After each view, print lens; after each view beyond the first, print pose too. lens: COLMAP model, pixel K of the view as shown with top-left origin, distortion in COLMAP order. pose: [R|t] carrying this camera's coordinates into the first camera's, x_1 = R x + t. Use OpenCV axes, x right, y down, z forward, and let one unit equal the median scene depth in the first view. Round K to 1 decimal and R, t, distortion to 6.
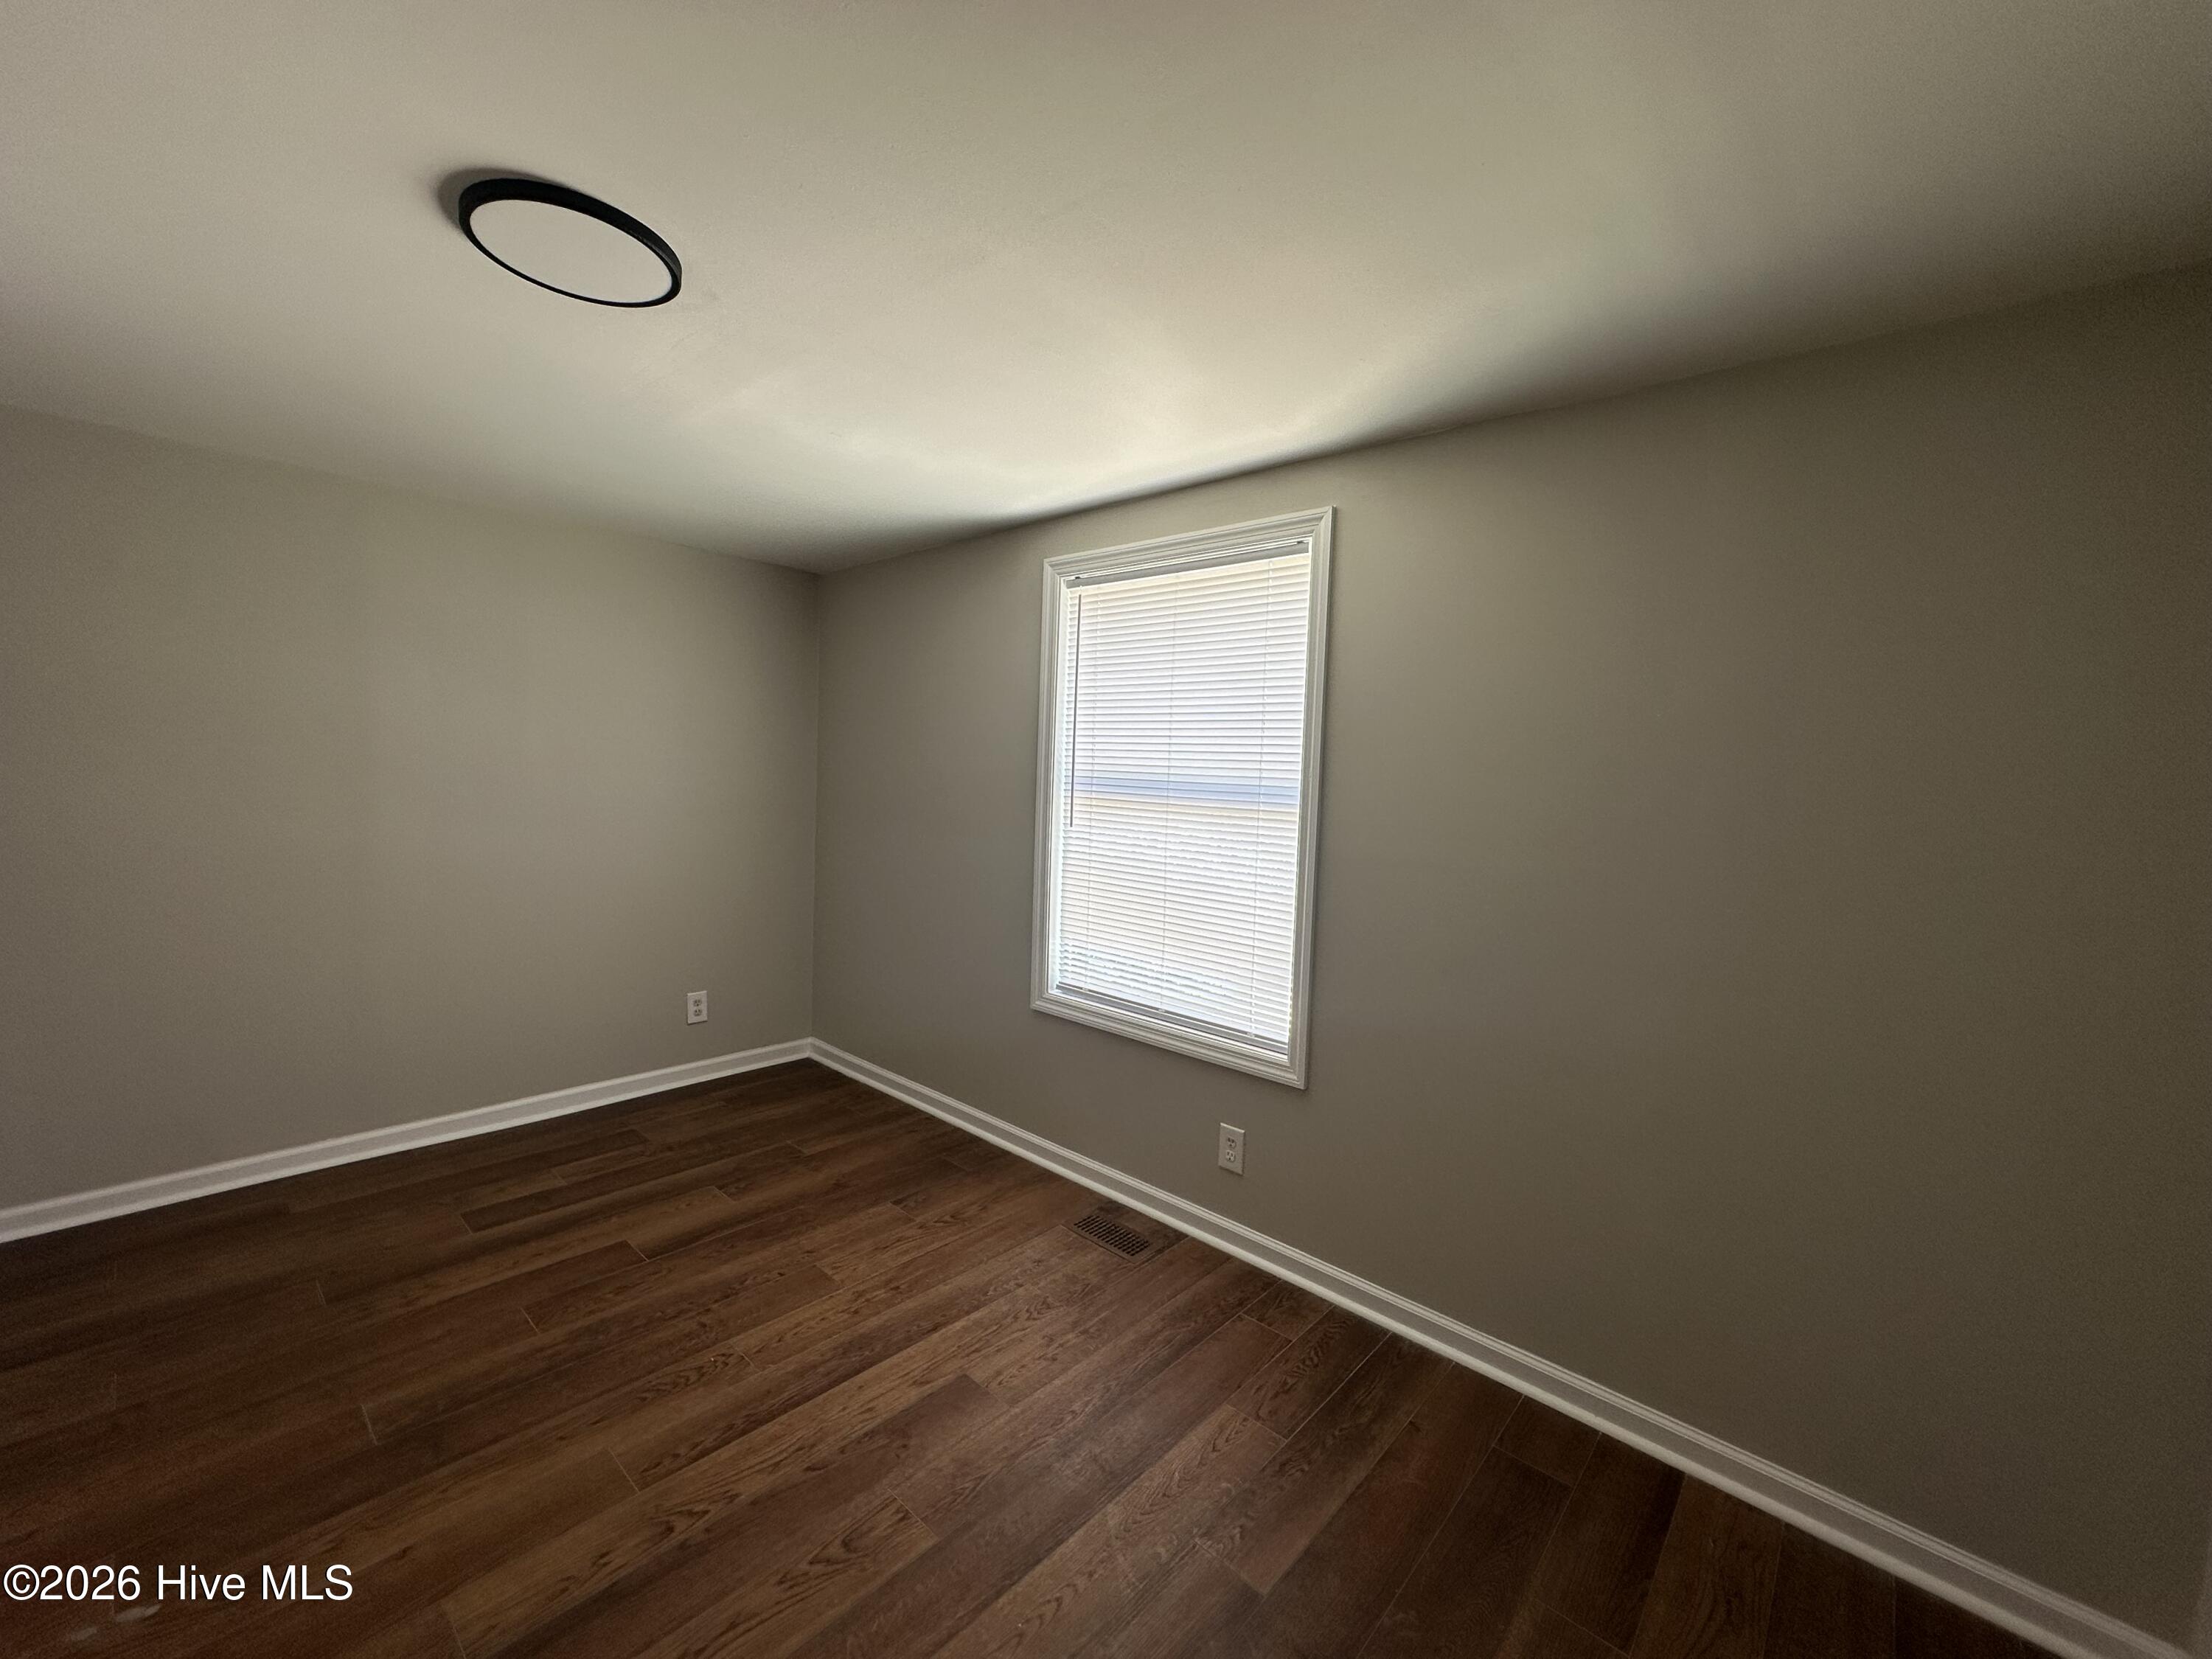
lens RADIAL K [[878.5, 0, 1106.0], [0, 878.5, 829.5], [0, 0, 1]] dist [-0.008876, -0.000004]
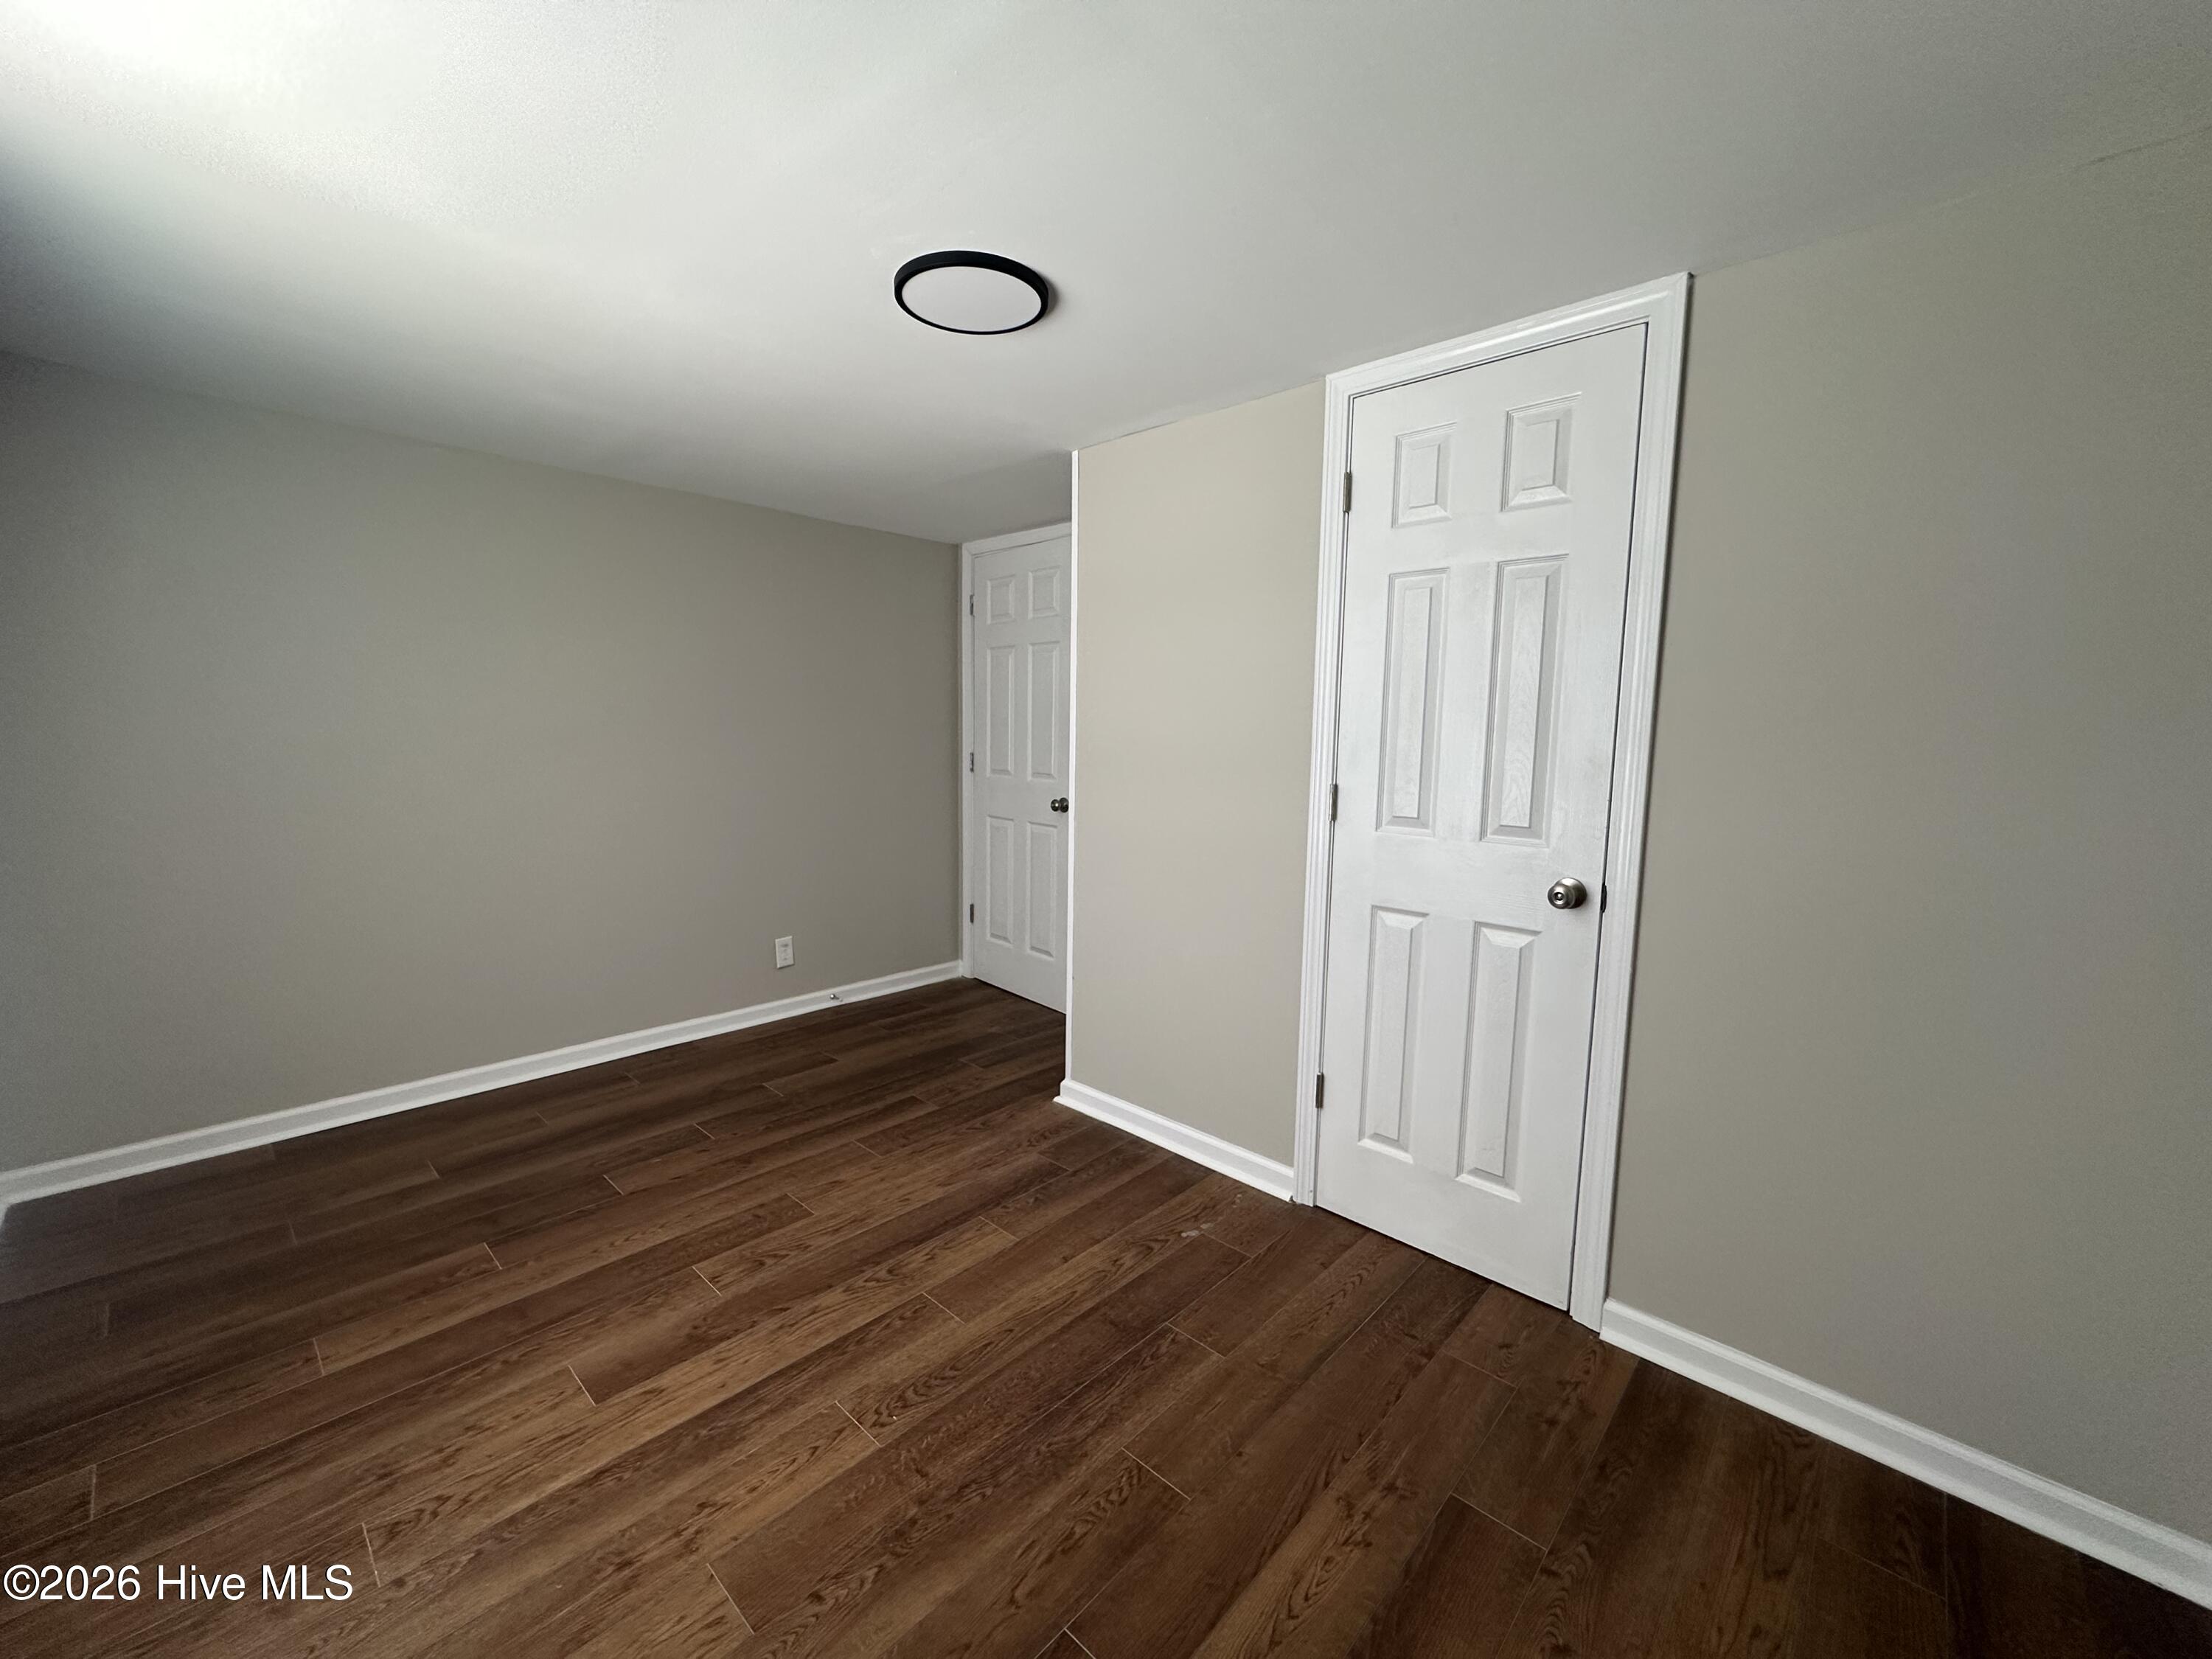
lens RADIAL K [[878.5, 0, 1106.0], [0, 878.5, 829.5], [0, 0, 1]] dist [-0.008876, -0.000004]
pose [[-0.997840, -0.065235, 0.007774, -0.656481], [-0.062977, 0.983512, 0.169522, -0.103932], [-0.018704, 0.168666, -0.985496, 1.819336]]
